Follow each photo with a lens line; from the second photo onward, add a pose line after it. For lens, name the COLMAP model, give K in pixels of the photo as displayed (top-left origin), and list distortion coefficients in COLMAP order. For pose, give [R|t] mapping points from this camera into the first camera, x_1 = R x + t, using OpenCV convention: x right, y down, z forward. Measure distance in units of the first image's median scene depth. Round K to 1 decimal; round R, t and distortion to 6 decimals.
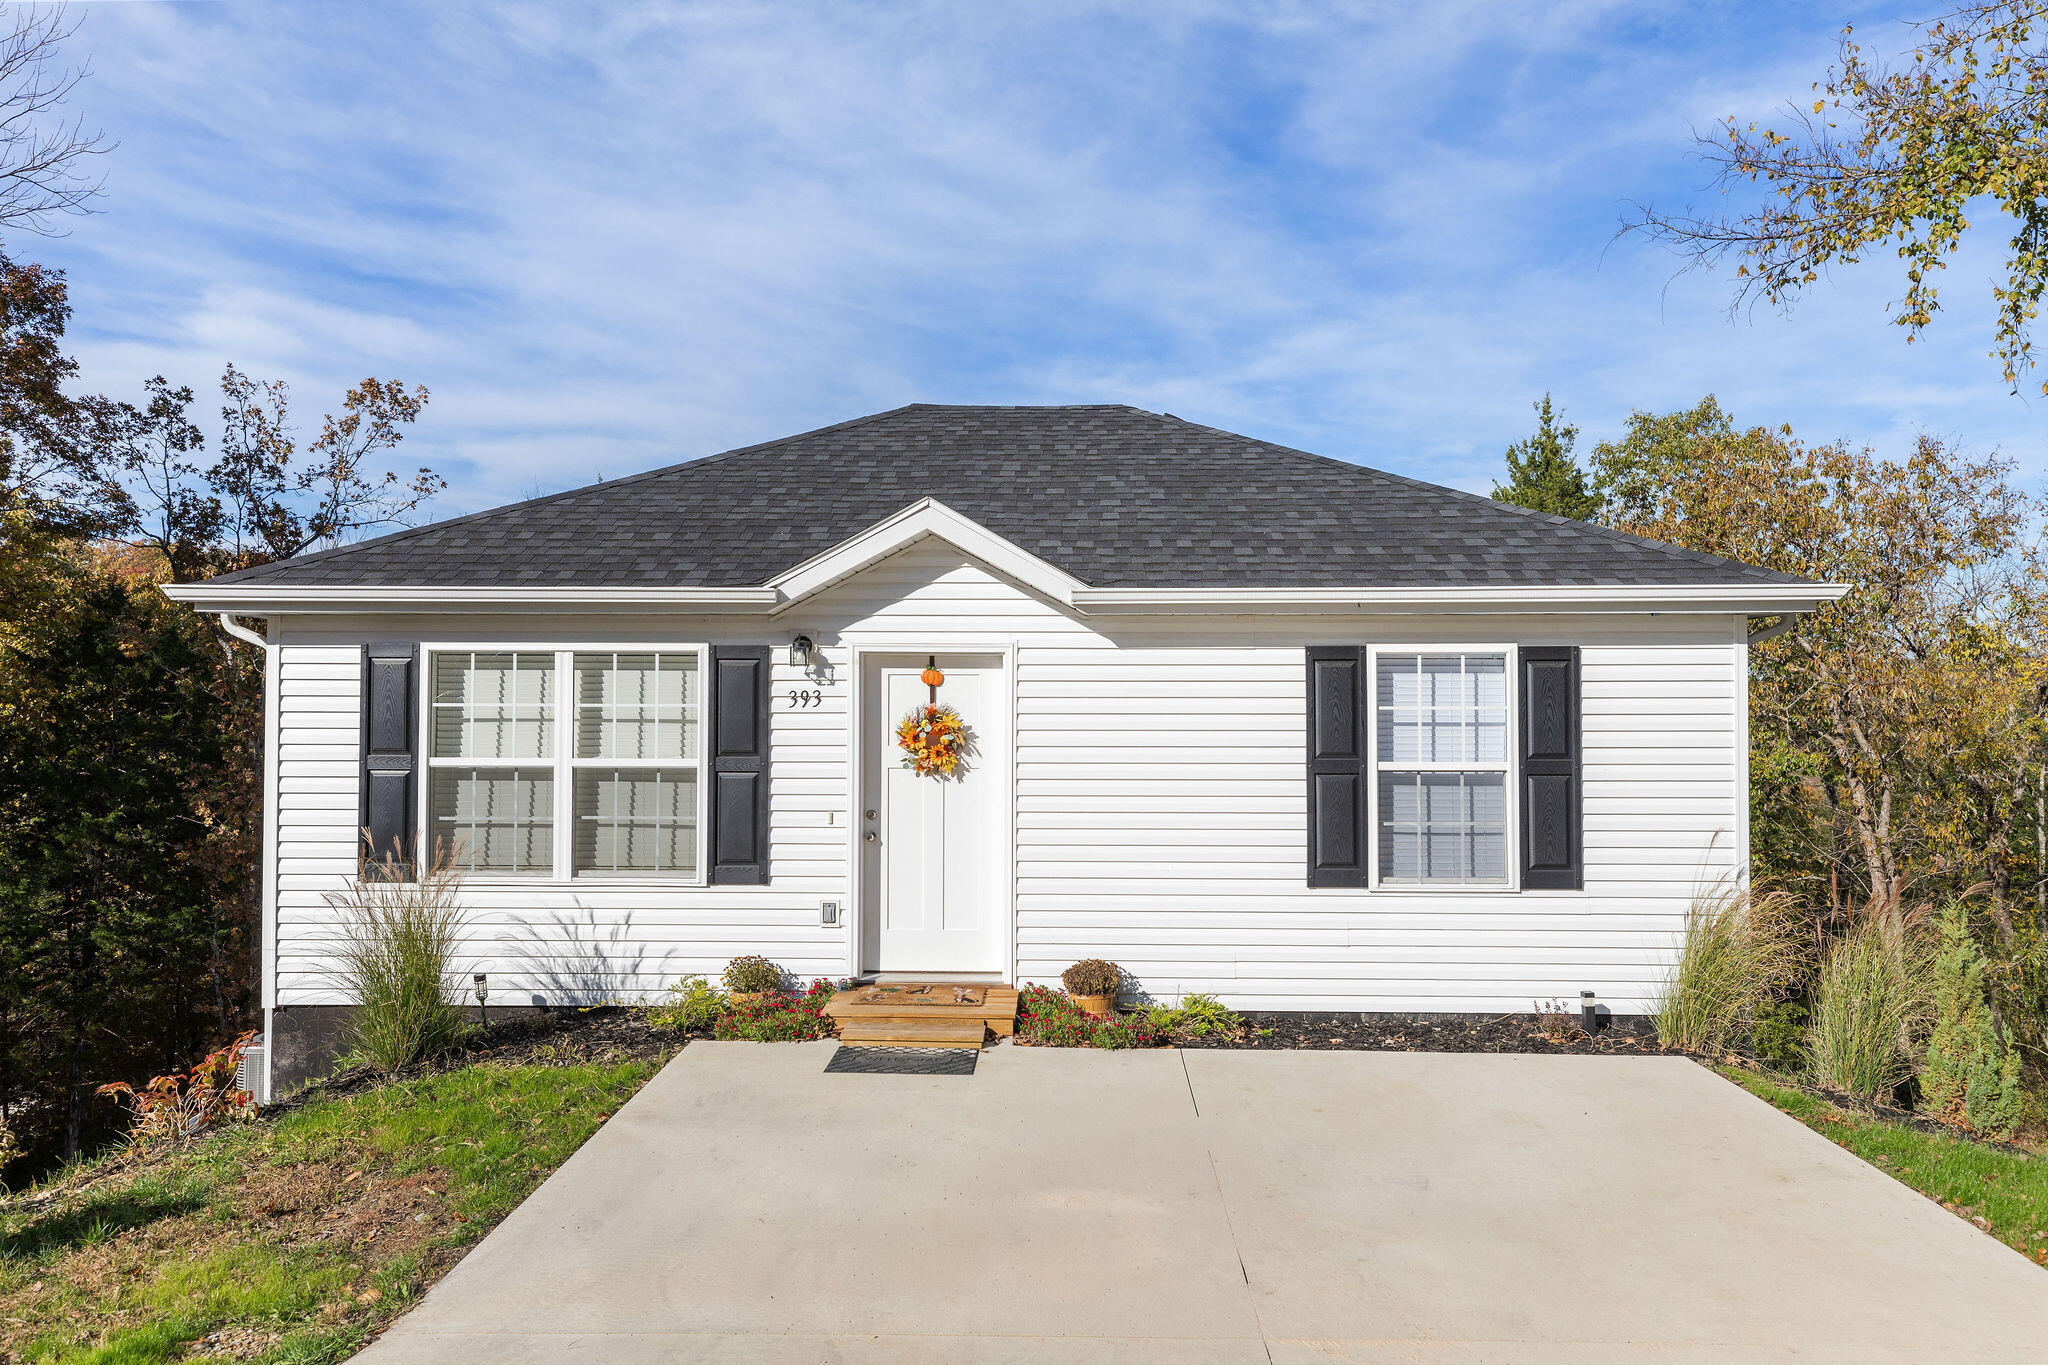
lens RADIAL K [[1373.2, 0, 1035.5], [0, 1373.2, 683.4], [0, 0, 1]] dist [0.017728, -0.003822]
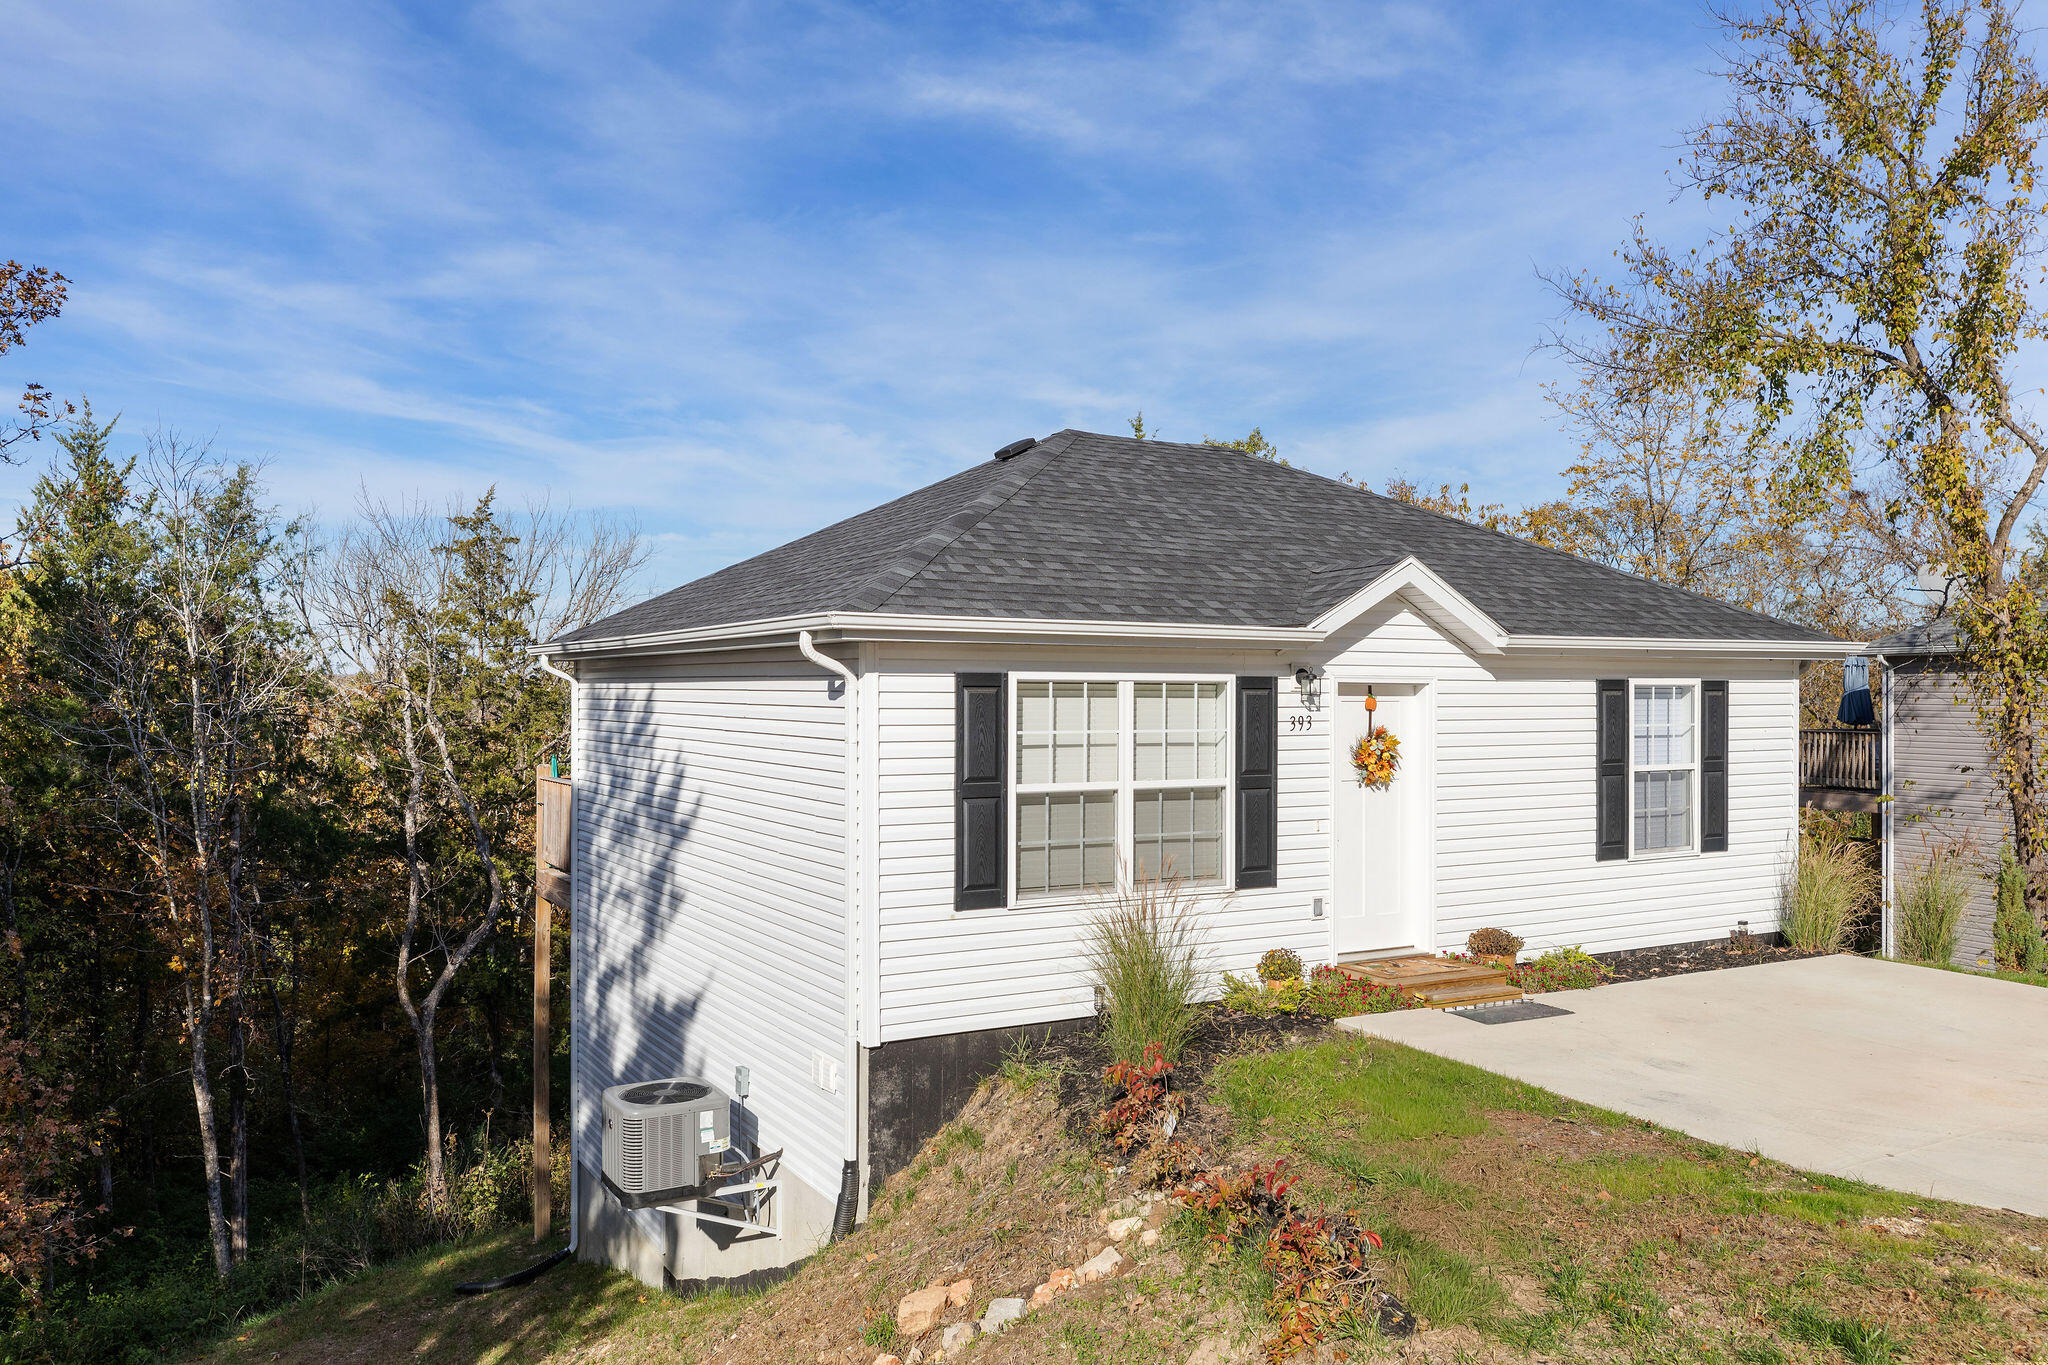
lens RADIAL K [[1530.6, 0, 1081.8], [0, 1530.6, 690.4], [0, 0, 1]] dist [-0.001533, 0.002728]
pose [[0.846784, 0.000990, 0.531936, -1.005236], [-0.010182, 0.999845, 0.014347, -0.032490], [-0.531839, -0.017566, 0.846663, 0.013634]]
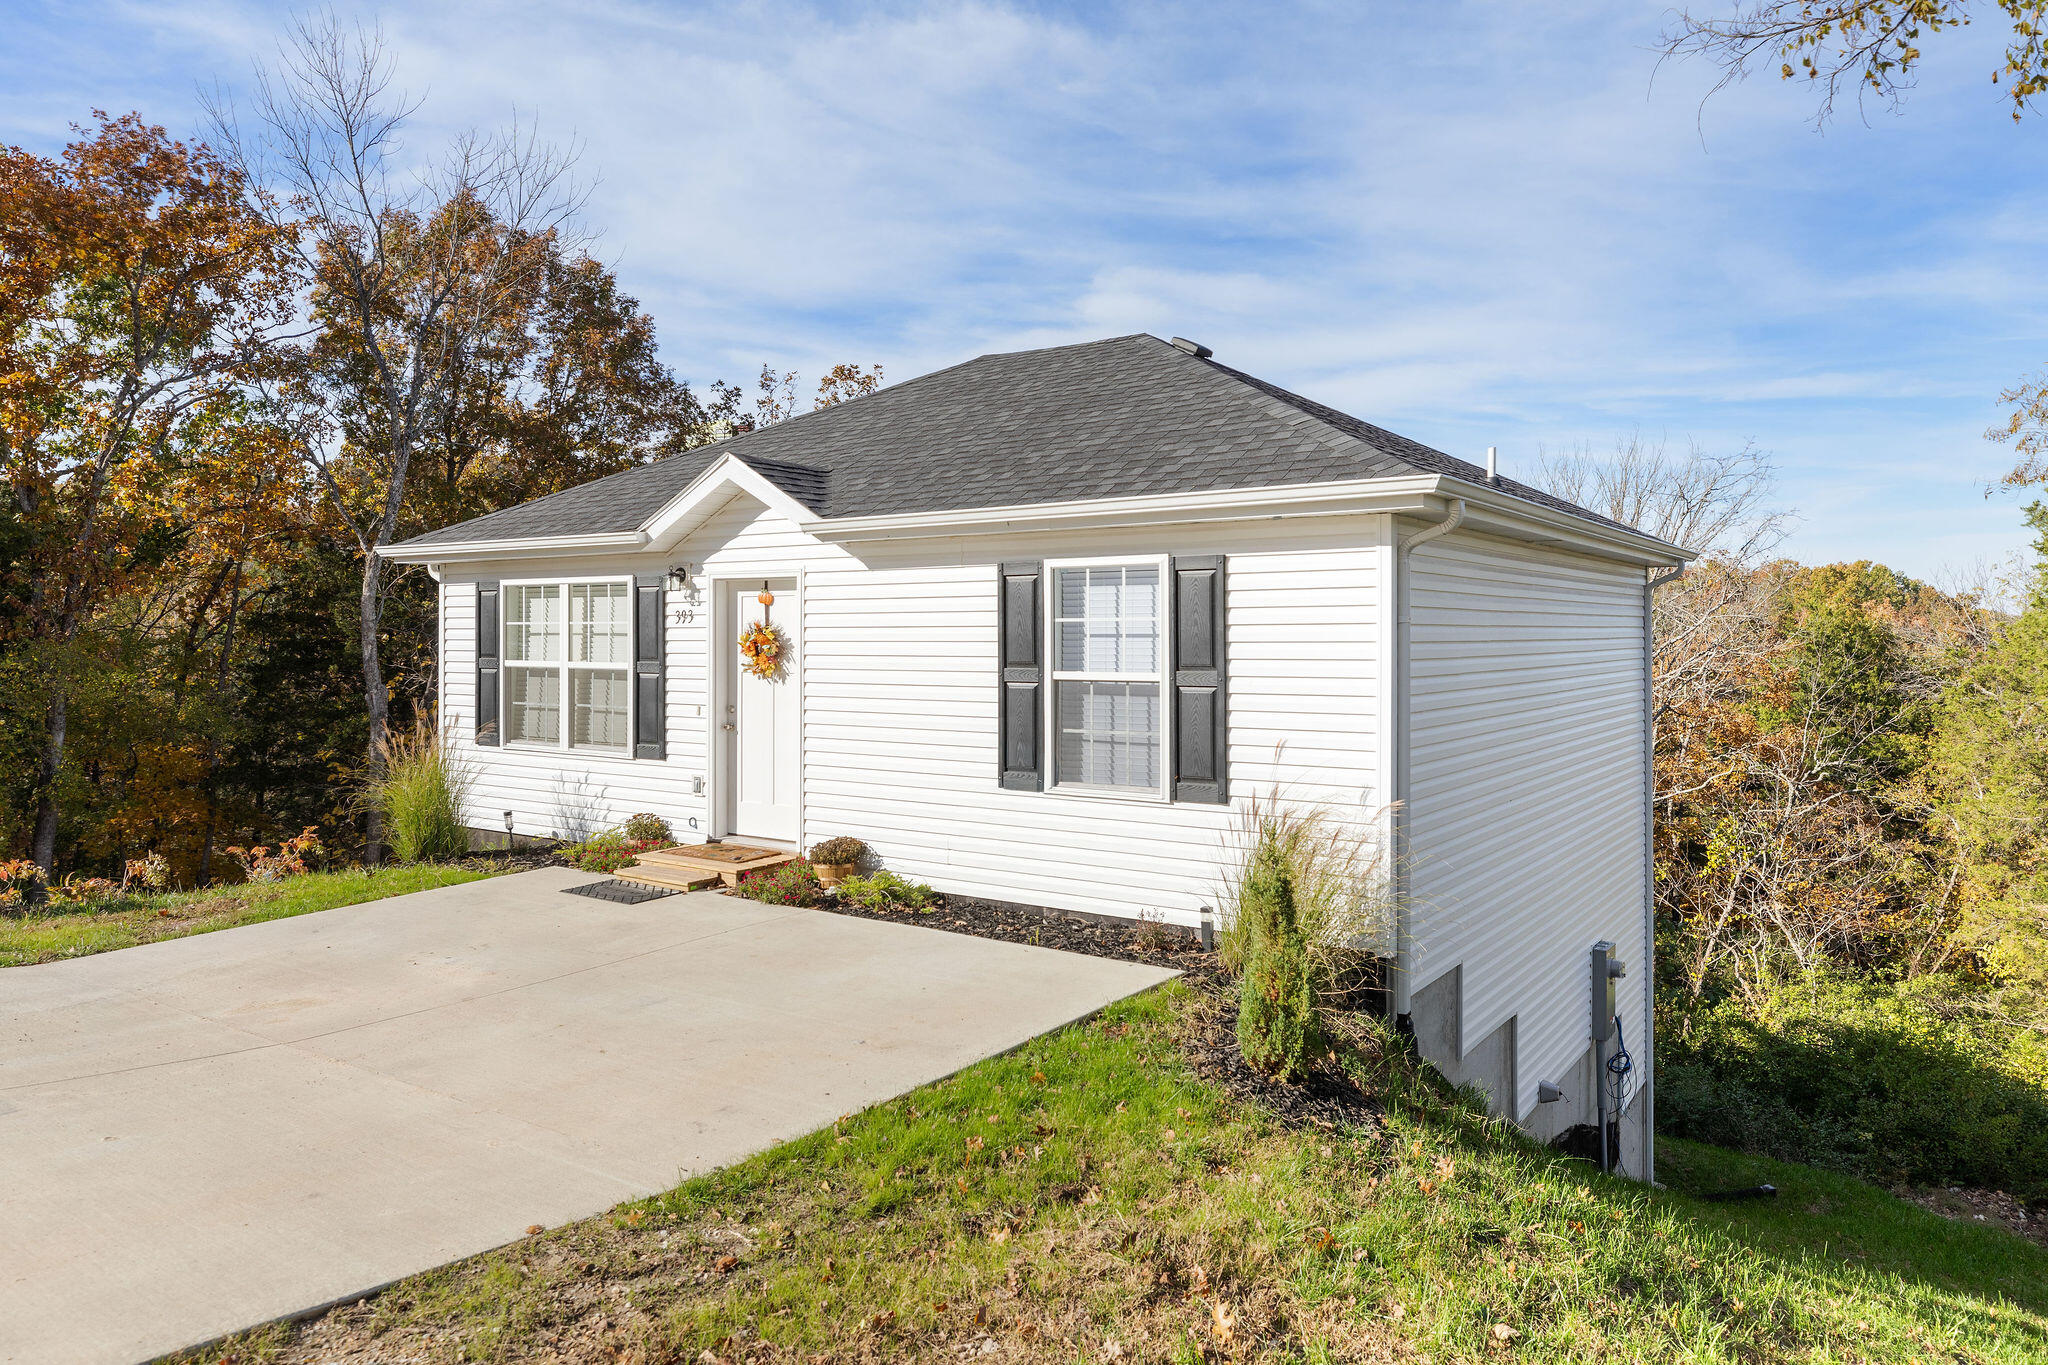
lens RADIAL K [[1373.2, 0, 1036.2], [0, 1373.2, 636.0], [0, 0, 1]] dist [0.017728, -0.003822]
pose [[0.830221, -0.001769, -0.557432, 0.818382], [0.013727, 0.999757, 0.017272, 0.011624], [0.557266, -0.021991, 0.830043, 0.120185]]
